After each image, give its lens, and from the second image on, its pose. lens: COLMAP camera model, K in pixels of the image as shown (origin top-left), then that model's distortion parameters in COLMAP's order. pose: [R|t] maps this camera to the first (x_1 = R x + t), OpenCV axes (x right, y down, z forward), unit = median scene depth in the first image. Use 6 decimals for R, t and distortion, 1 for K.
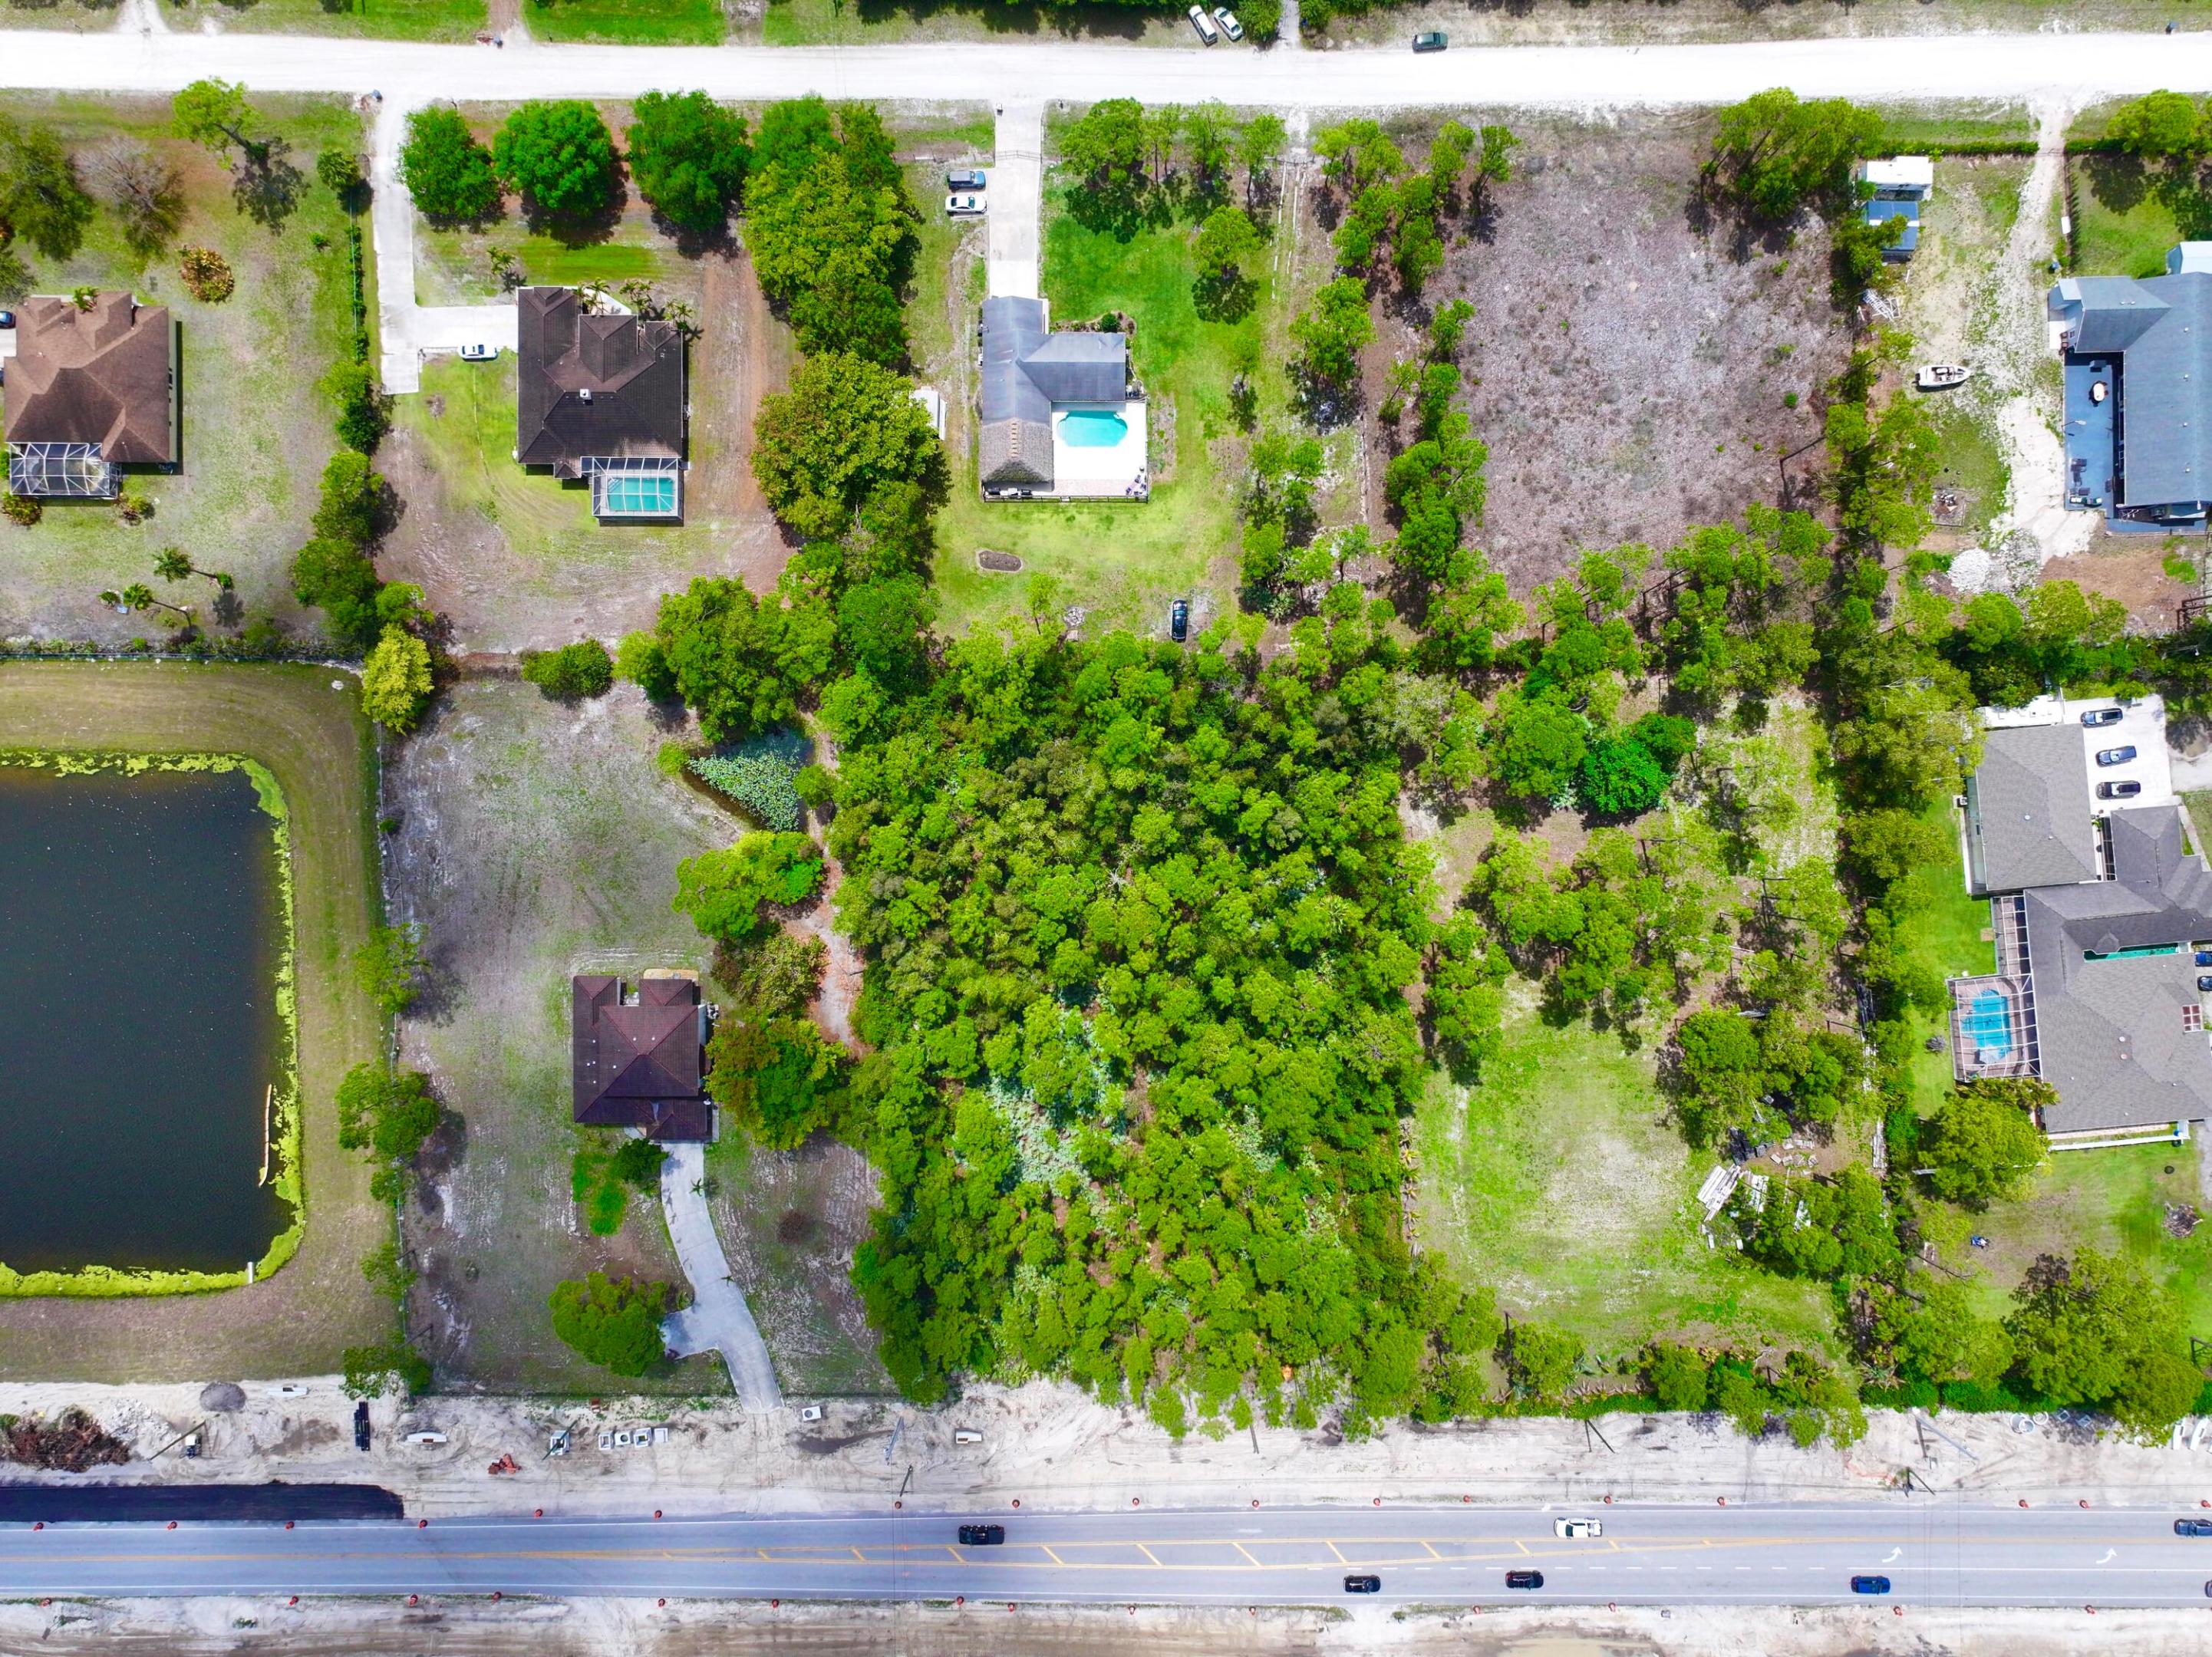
lens RADIAL K [[1545.9, 0, 1102.3], [0, 1545.9, 832.7], [0, 0, 1]] dist [-0.003927, 0.017804]
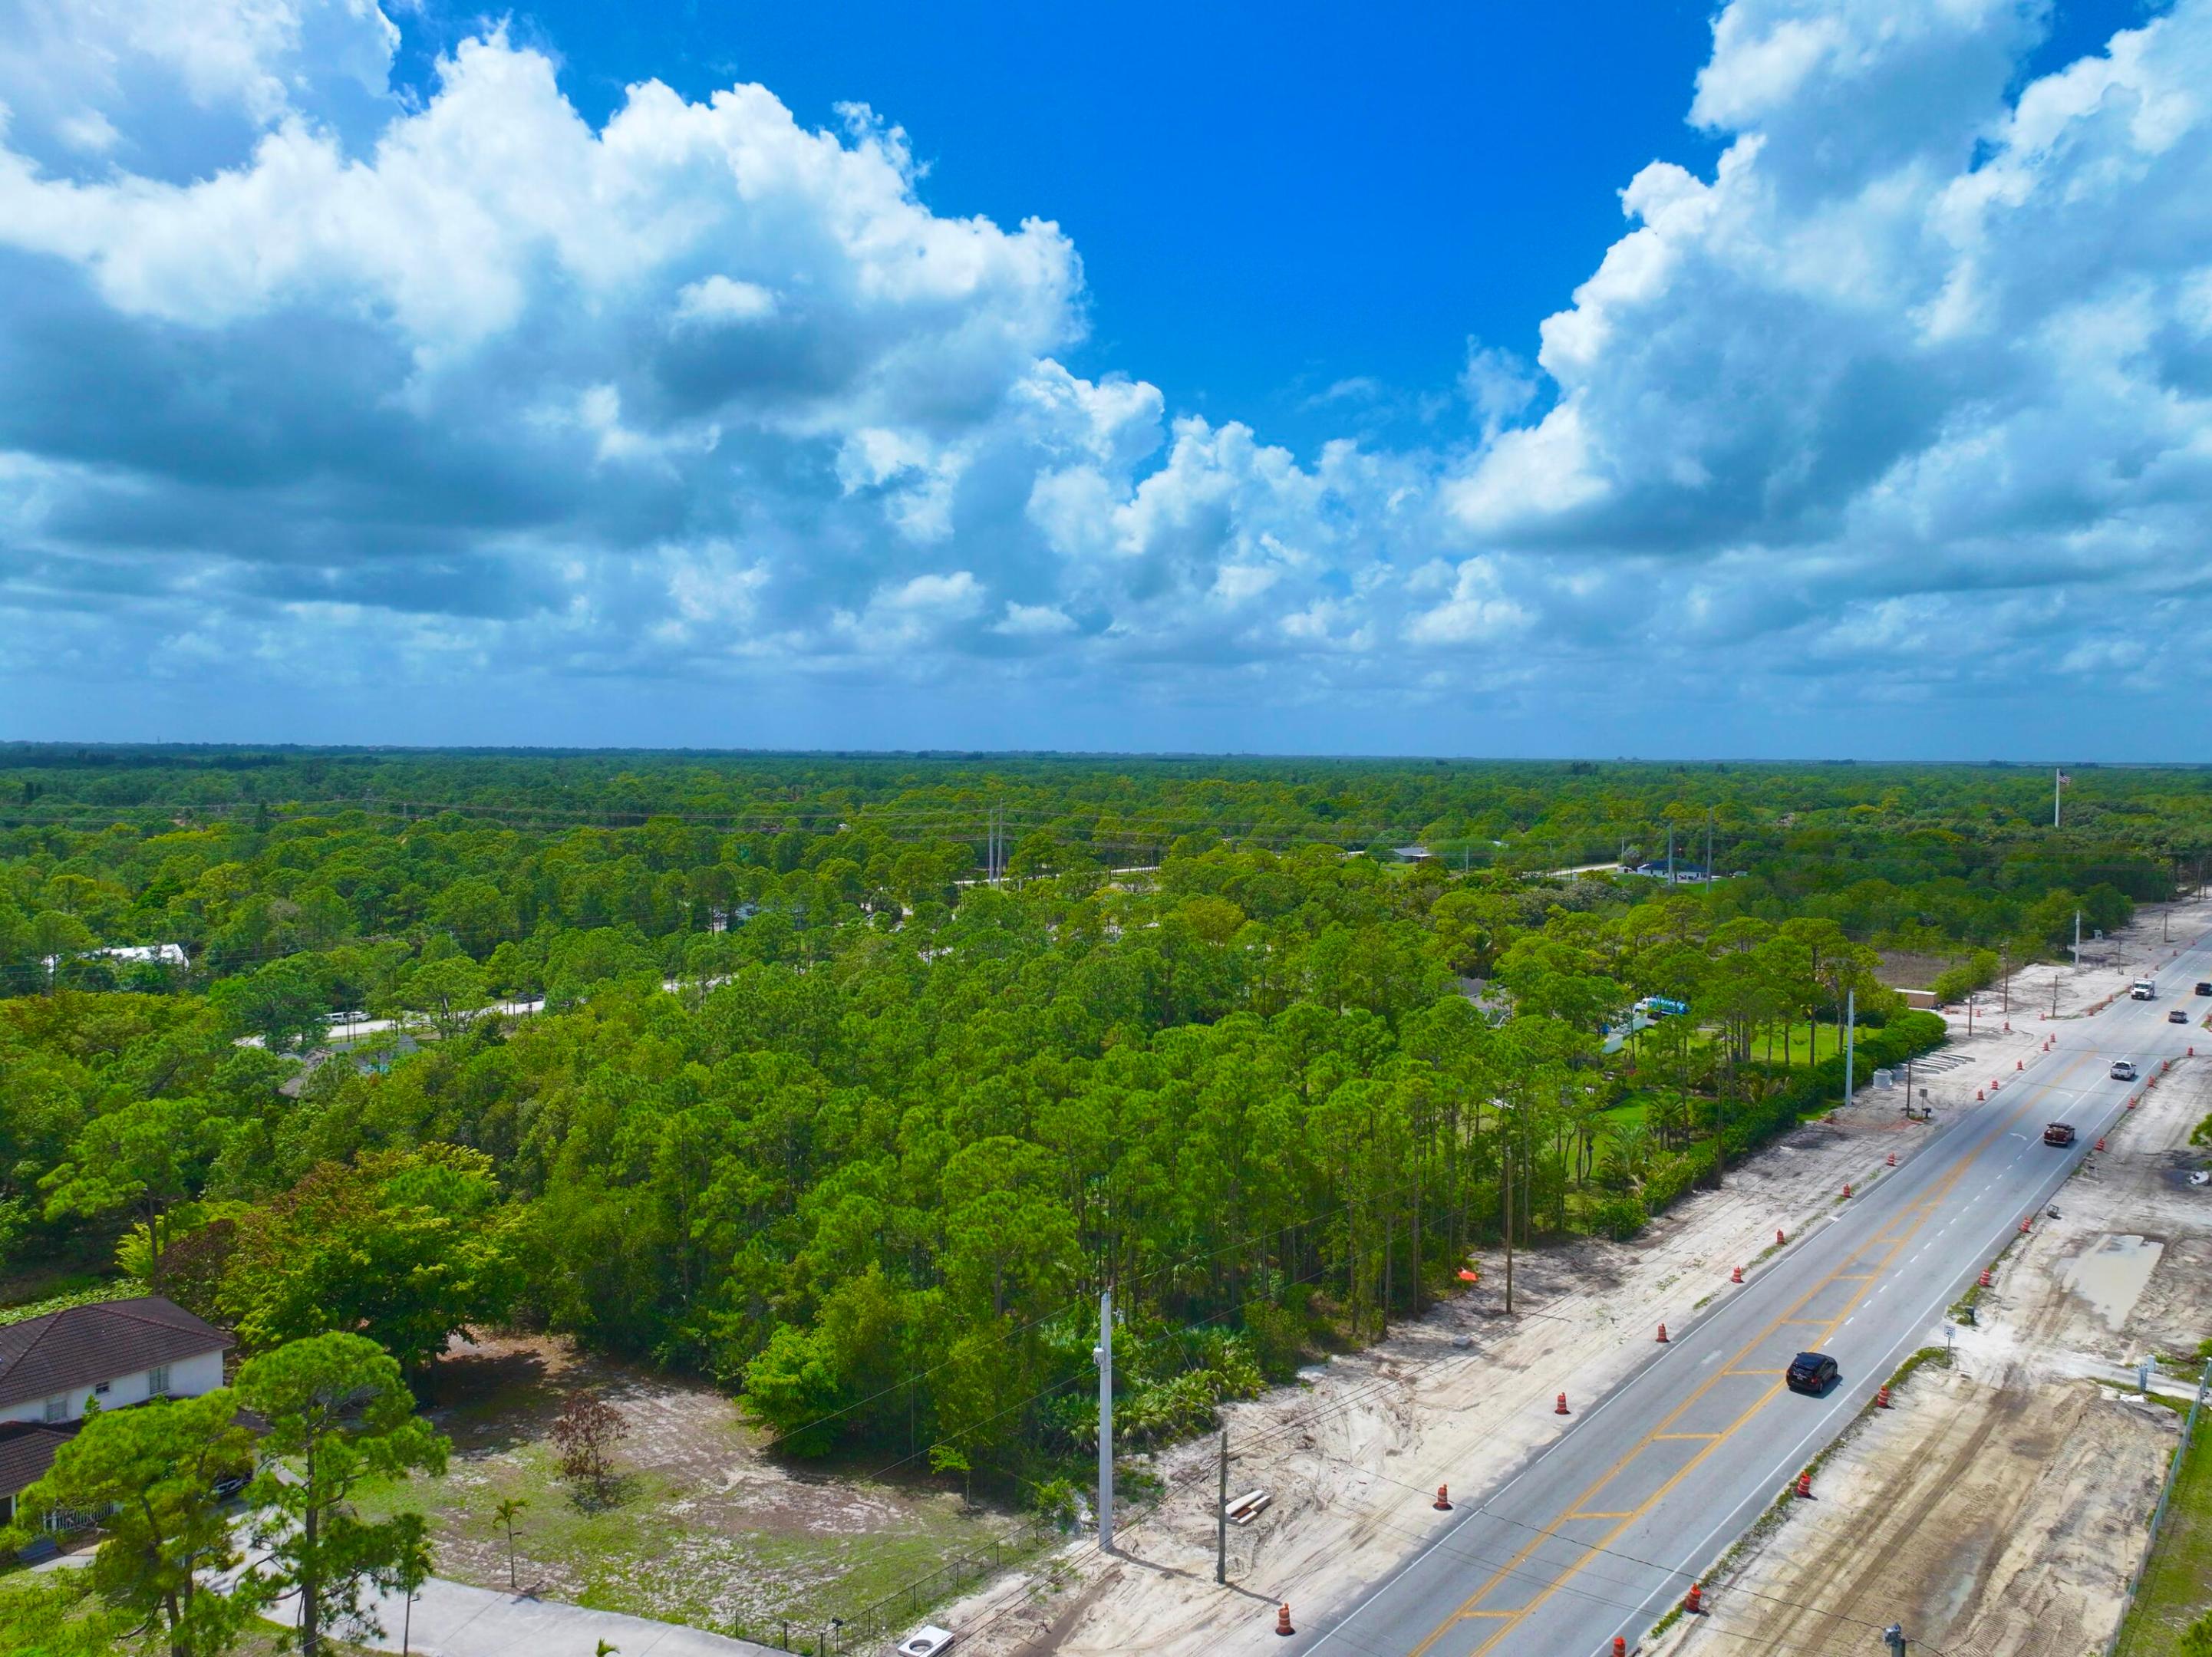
lens RADIAL K [[1545.9, 0, 1108.8], [0, 1545.9, 790.1], [0, 0, 1]] dist [-0.003927, 0.017804]
pose [[0.651075, -0.014236, 0.758880, -0.422533], [0.759007, 0.016074, -0.650883, 0.630401], [-0.002932, 0.999769, 0.021270, 0.799692]]
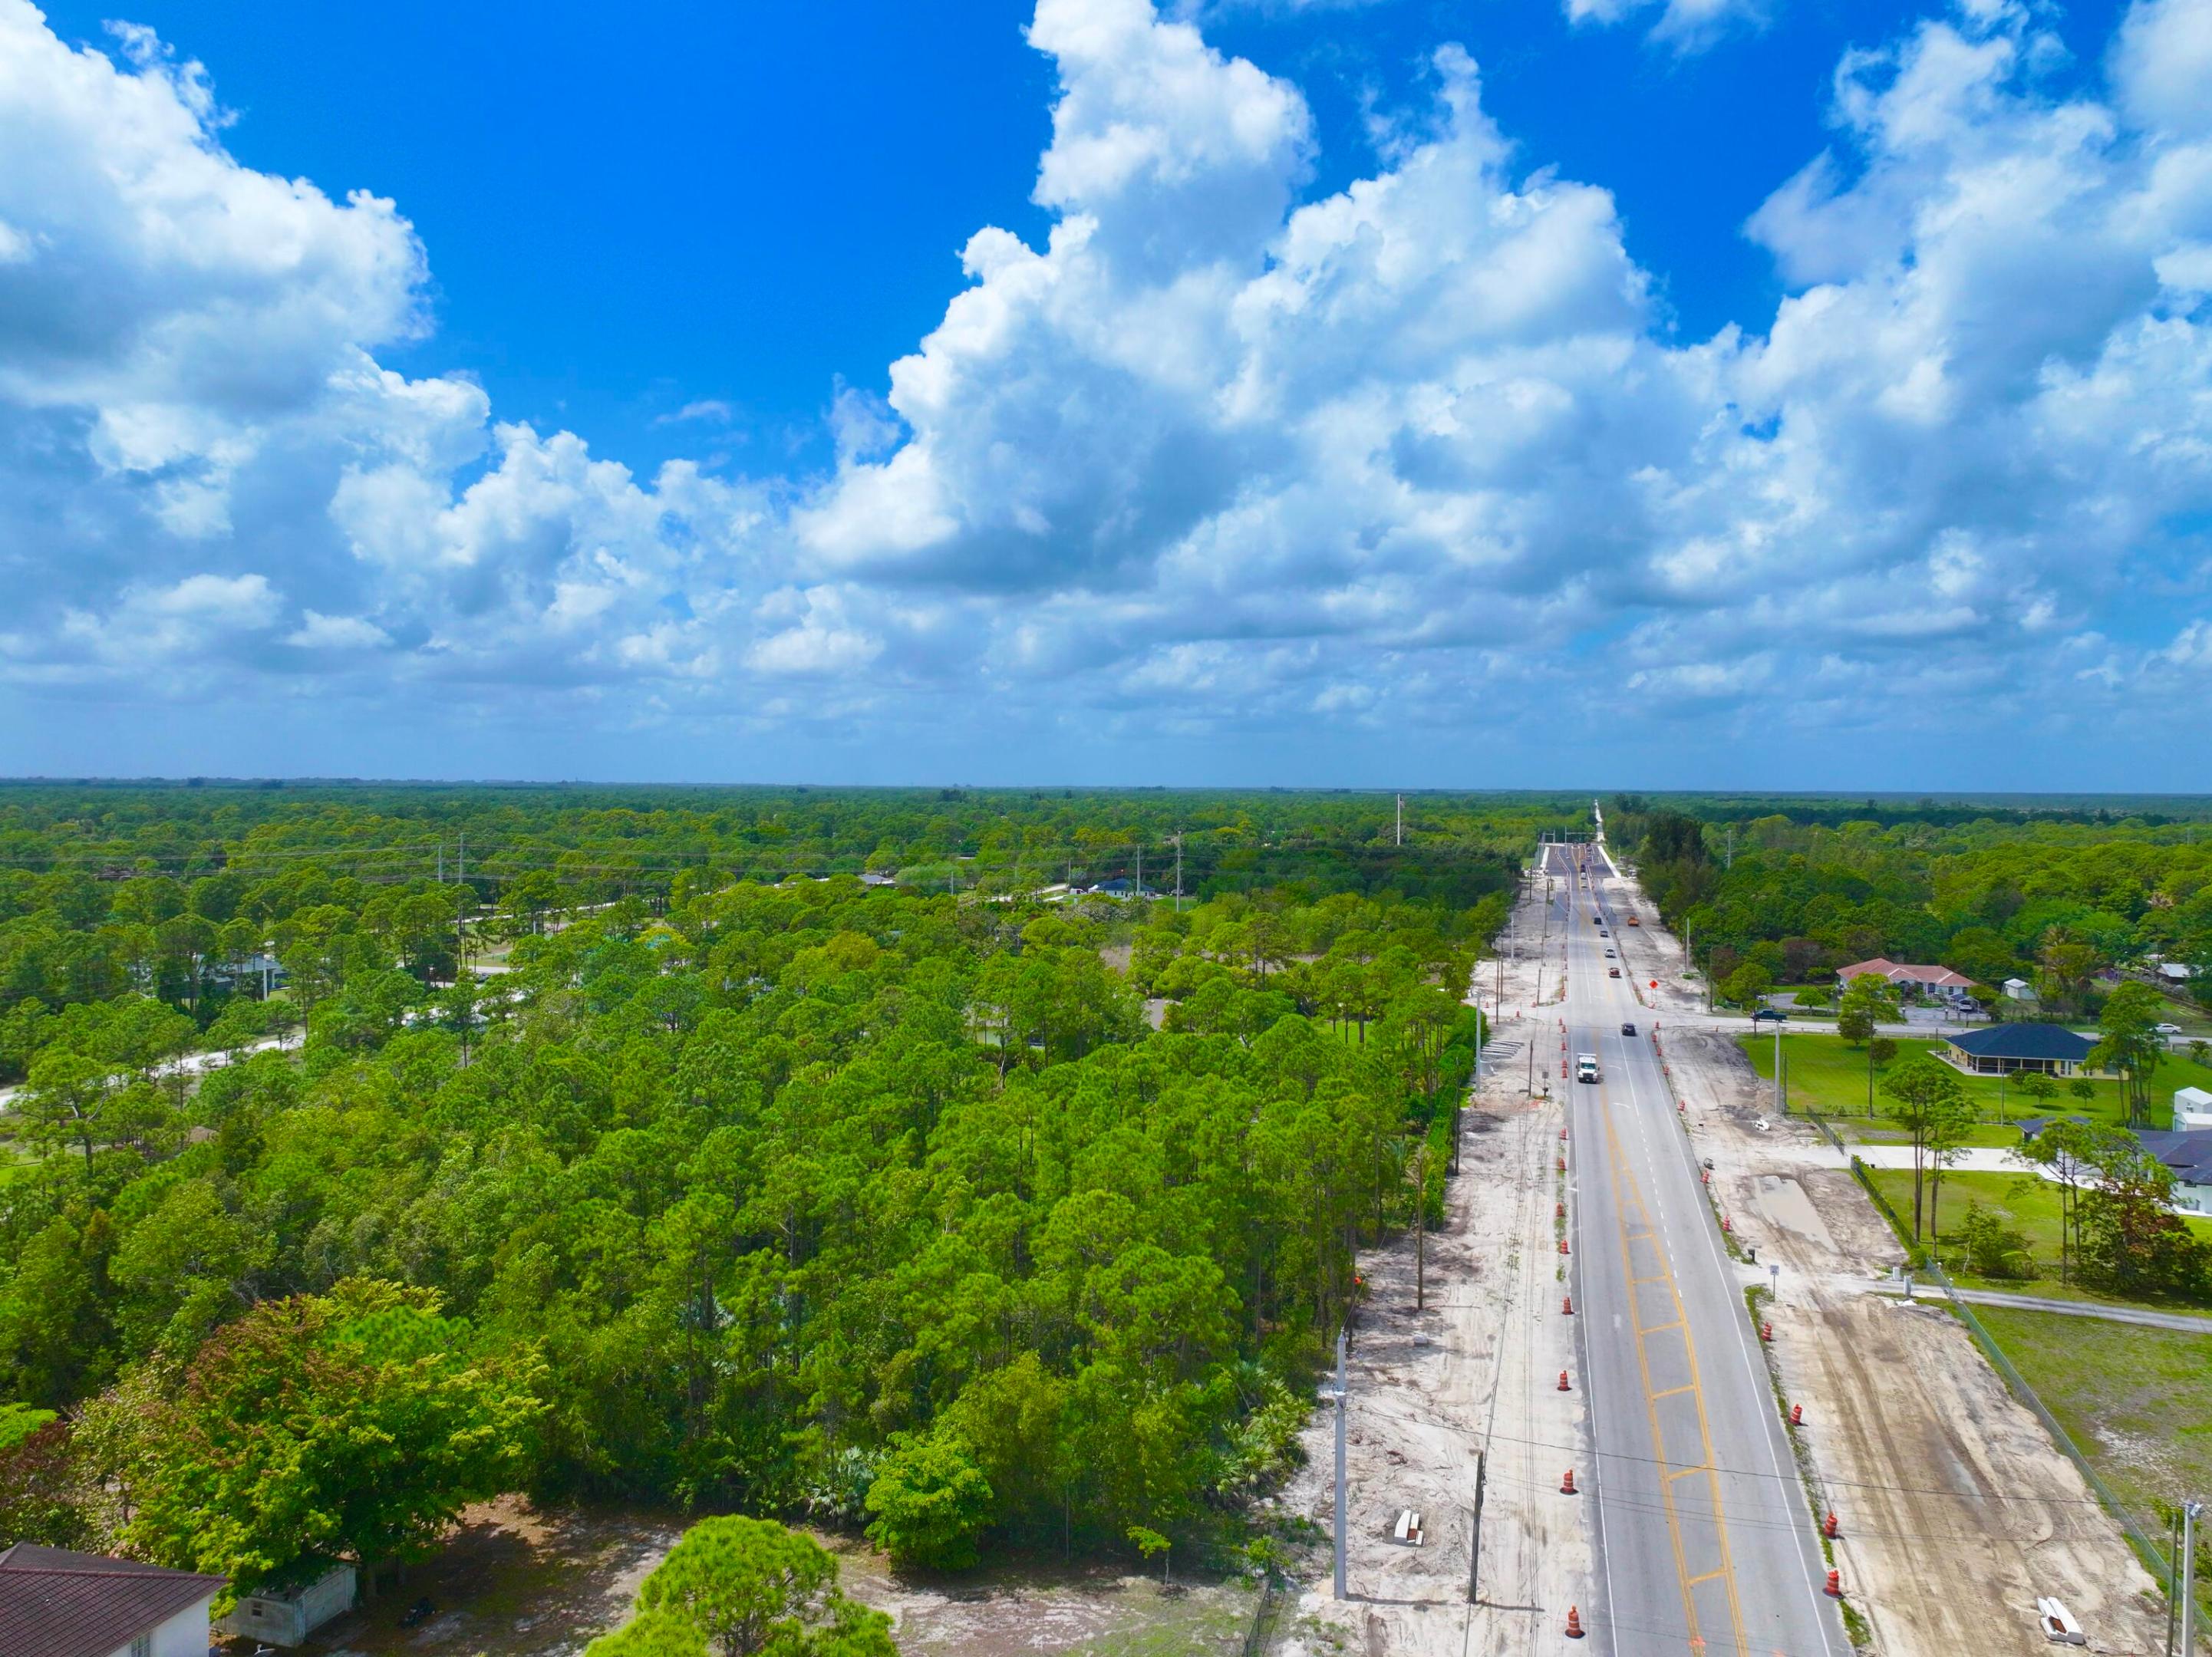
lens RADIAL K [[1545.9, 0, 1108.1], [0, 1545.9, 764.5], [0, 0, 1]] dist [-0.003927, 0.017804]
pose [[0.283603, 0.013620, 0.958845, -0.516459], [0.958941, -0.002578, -0.283595, 0.432796], [-0.001391, 0.999904, -0.013792, 0.798541]]
